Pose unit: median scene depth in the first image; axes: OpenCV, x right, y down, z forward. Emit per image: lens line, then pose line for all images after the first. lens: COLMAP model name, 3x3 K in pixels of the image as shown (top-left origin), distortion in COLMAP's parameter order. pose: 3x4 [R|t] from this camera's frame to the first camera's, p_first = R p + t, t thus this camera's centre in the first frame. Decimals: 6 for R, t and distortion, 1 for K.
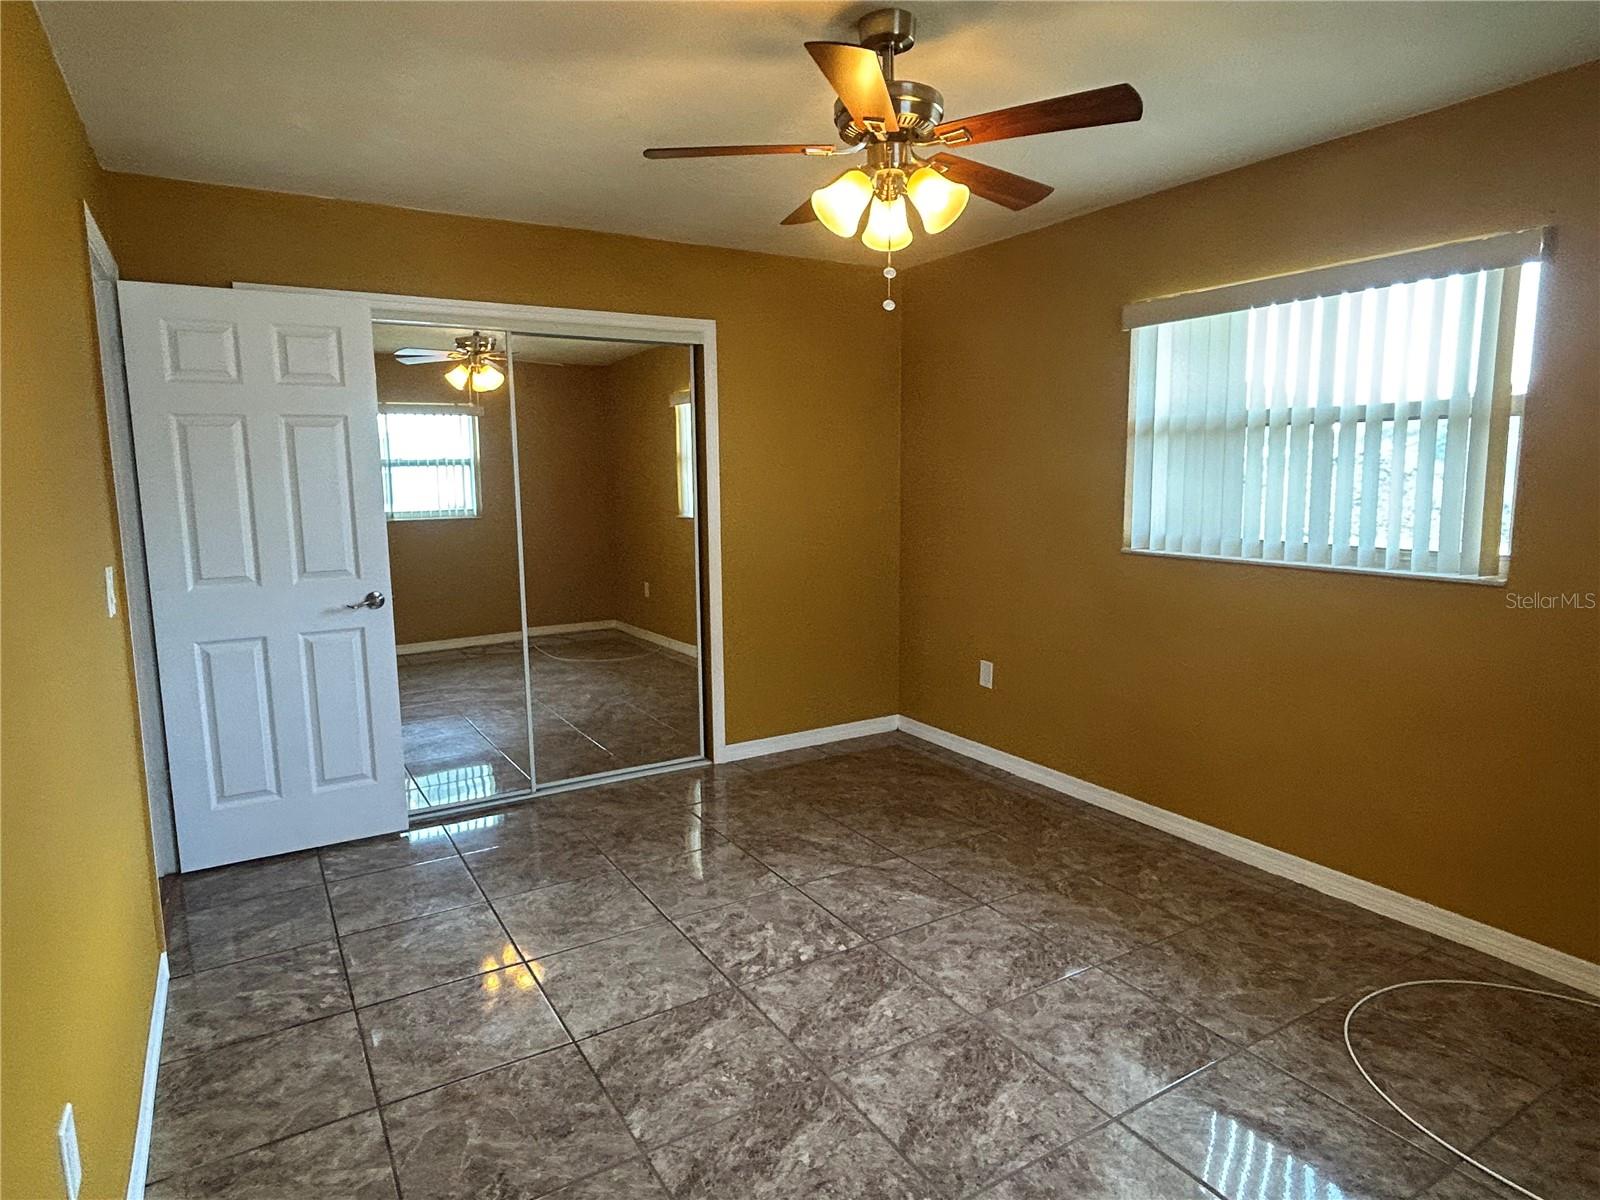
lens RADIAL K [[899.3, 0, 790.7], [0, 899.3, 607.2], [0, 0, 1]] dist [0.009042, 0.001358]
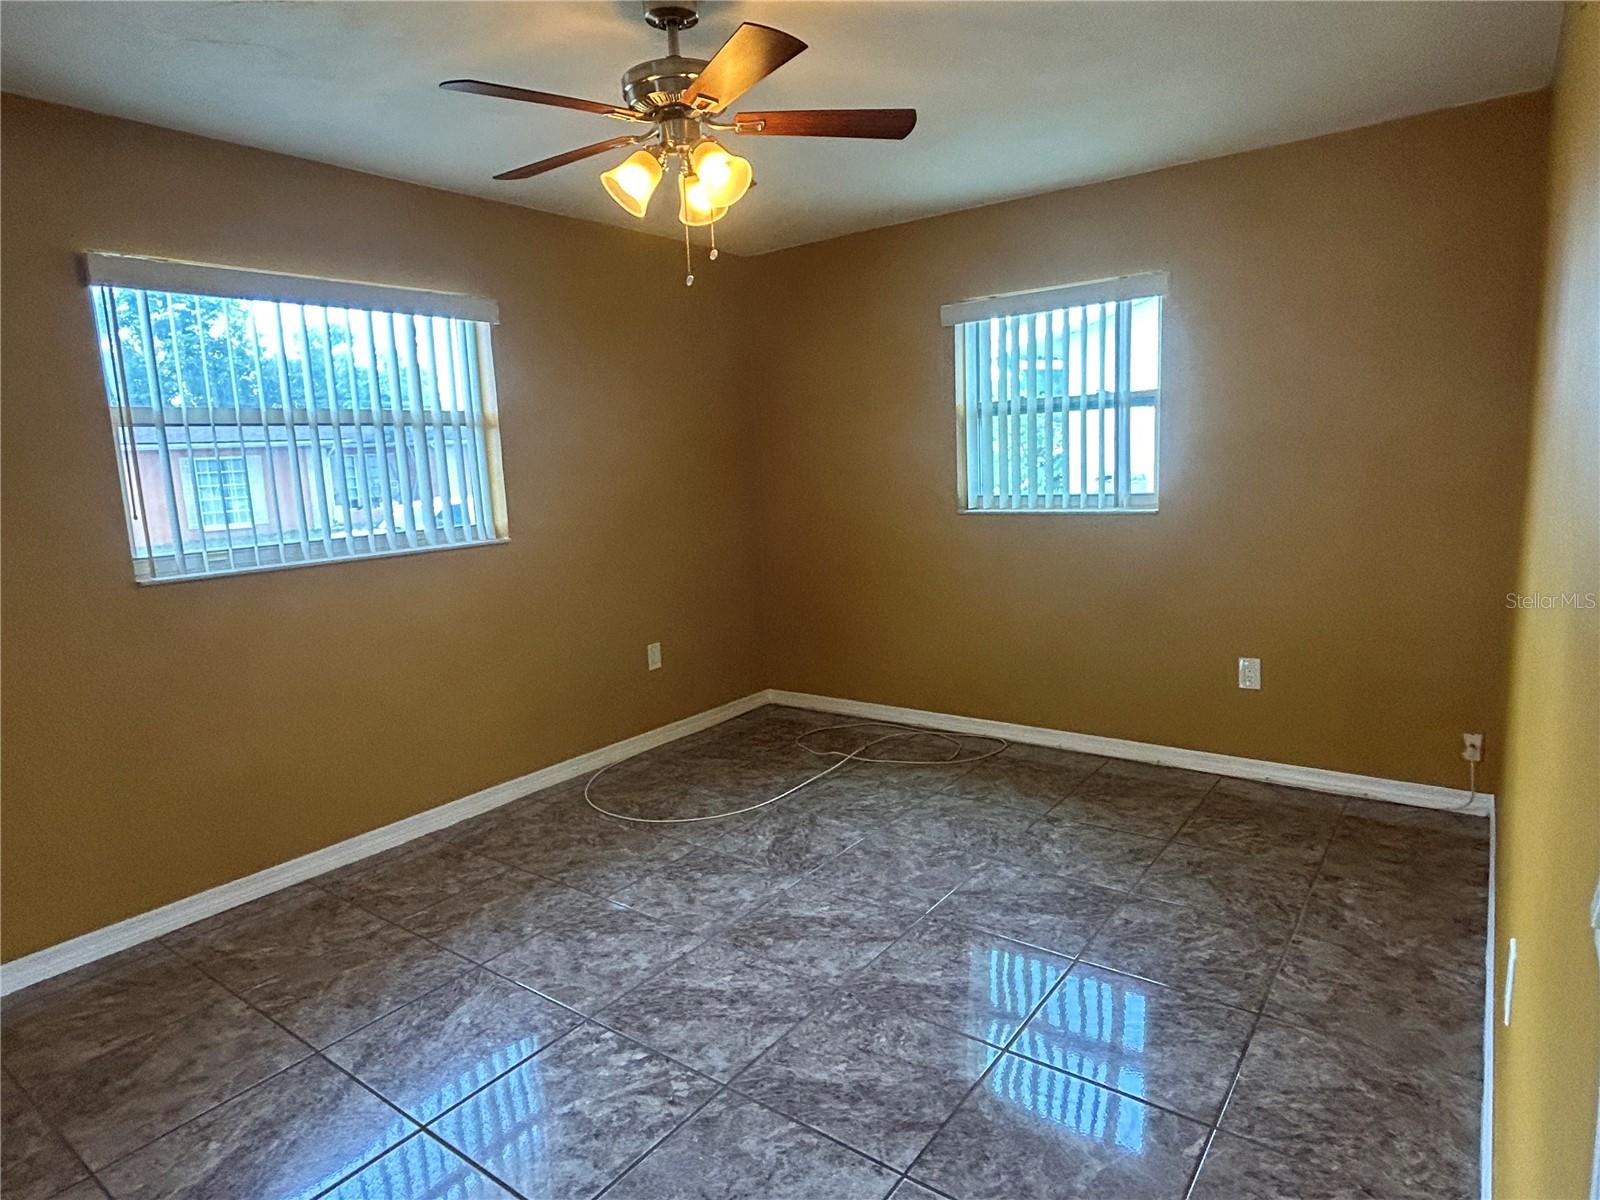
lens RADIAL K [[899.3, 0, 812.4], [0, 899.3, 601.9], [0, 0, 1]] dist [0.009042, 0.001358]
pose [[-0.359967, -0.126991, 0.924282, -0.731609], [0.186986, 0.960772, 0.204827, -0.134264], [-0.914035, 0.246559, -0.322100, 1.021545]]
